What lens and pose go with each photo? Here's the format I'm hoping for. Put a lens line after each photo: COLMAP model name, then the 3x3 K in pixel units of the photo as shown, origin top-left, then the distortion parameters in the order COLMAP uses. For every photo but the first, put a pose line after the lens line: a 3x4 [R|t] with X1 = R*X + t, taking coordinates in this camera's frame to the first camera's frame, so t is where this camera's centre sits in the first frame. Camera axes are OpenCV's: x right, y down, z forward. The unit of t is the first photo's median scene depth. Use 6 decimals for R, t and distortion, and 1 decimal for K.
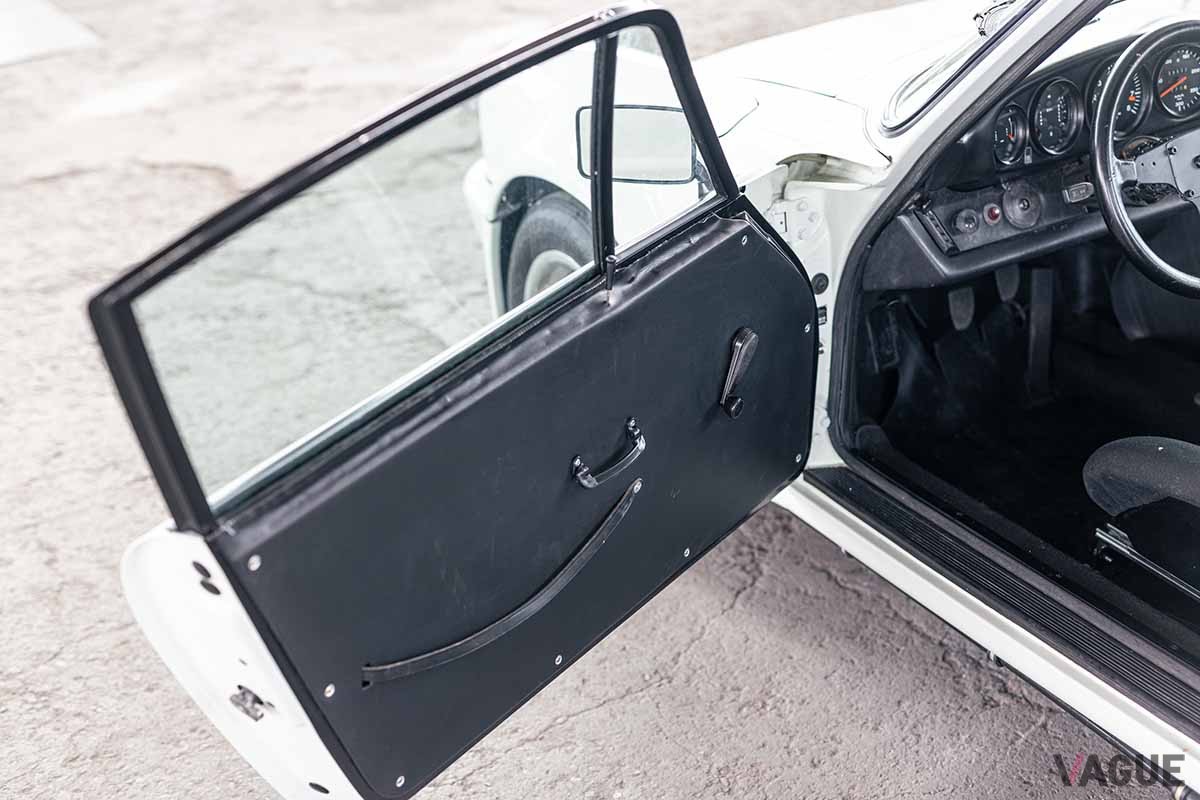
lens RADIAL K [[1753.6, 0, 600.0], [0, 1753.6, 404.0], [0, 0, 1]] dist [0.013126, 0.000000]
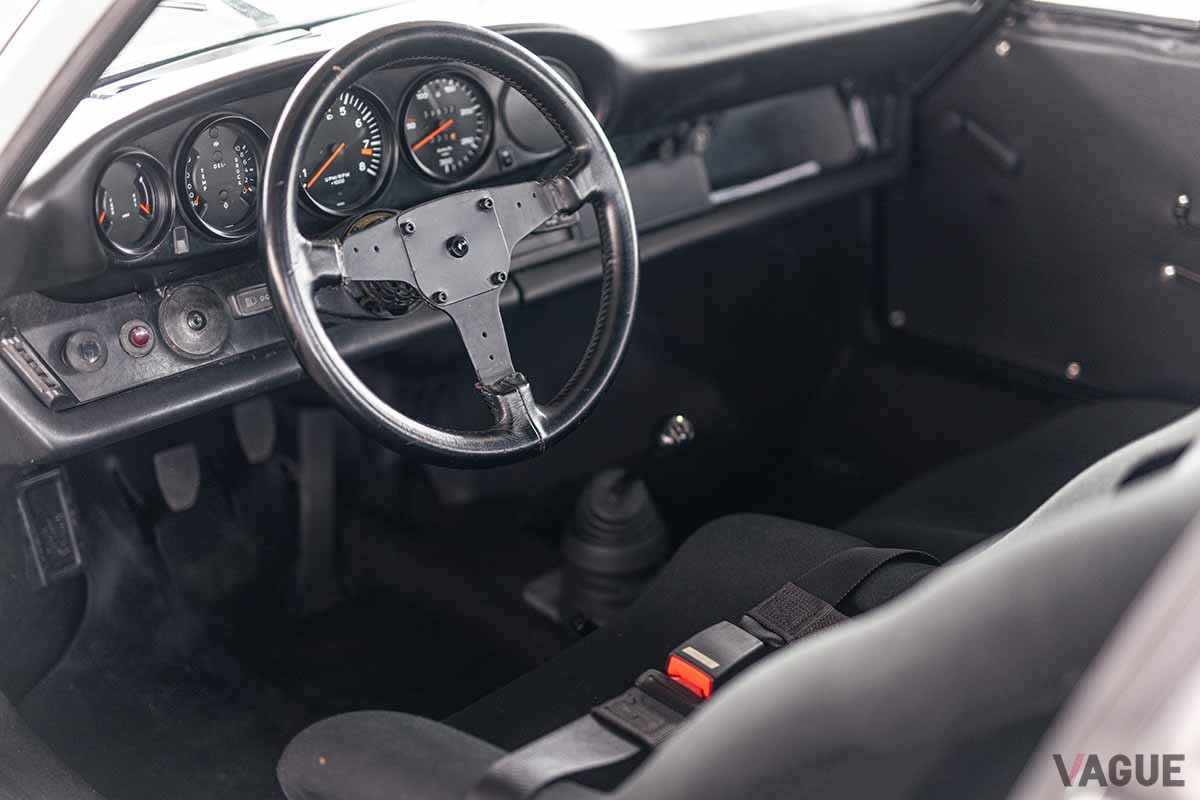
lens RADIAL K [[1753.6, 0, 599.2], [0, 1753.6, 398.3], [0, 0, 1]] dist [0.013126, 0.000000]
pose [[0.957924, -0.037158, 0.284607, 0.172292], [0.056454, 0.996607, -0.059896, -0.036269], [-0.281416, 0.073443, 0.956771, 0.324122]]
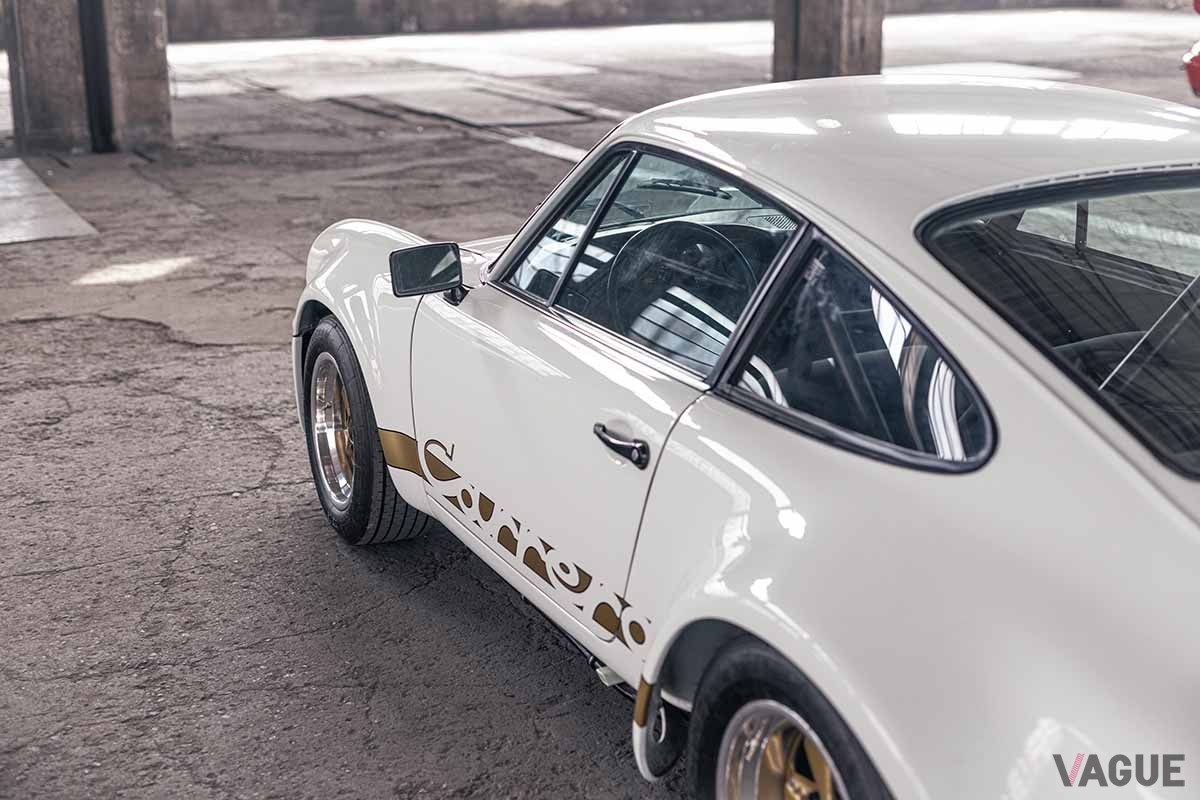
lens RADIAL K [[1753.6, 0, 601.5], [0, 1753.6, 393.9], [0, 0, 1]] dist [0.013126, 0.000000]
pose [[0.995343, 0.094773, -0.017615, 0.246963], [-0.096375, 0.982178, -0.161366, 0.172058], [0.002008, 0.162312, 0.986737, -0.481187]]
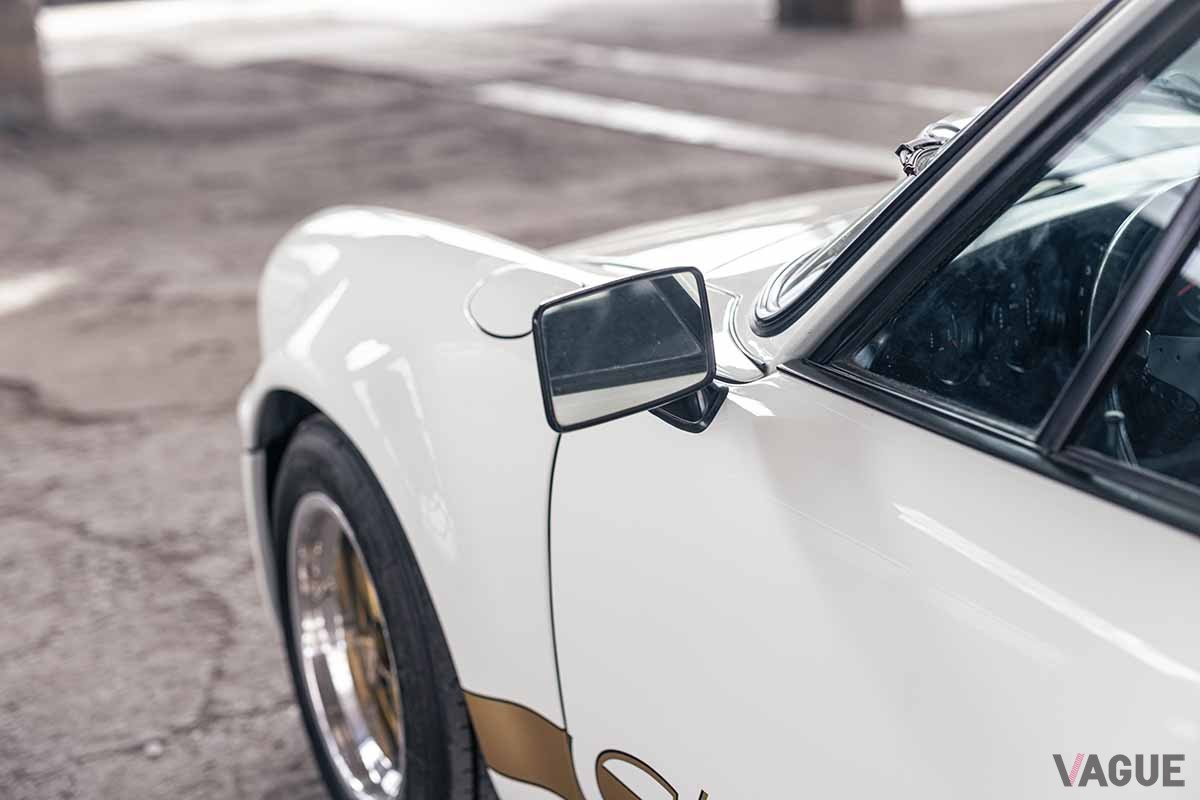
lens RADIAL K [[1753.6, 0, 605.6], [0, 1753.6, 402.3], [0, 0, 1]] dist [0.013126, 0.000000]
pose [[0.999133, 0.032830, 0.025596, 0.073757], [-0.028944, 0.989775, -0.139669, -0.030077], [-0.029920, 0.138807, 0.989867, 0.302101]]
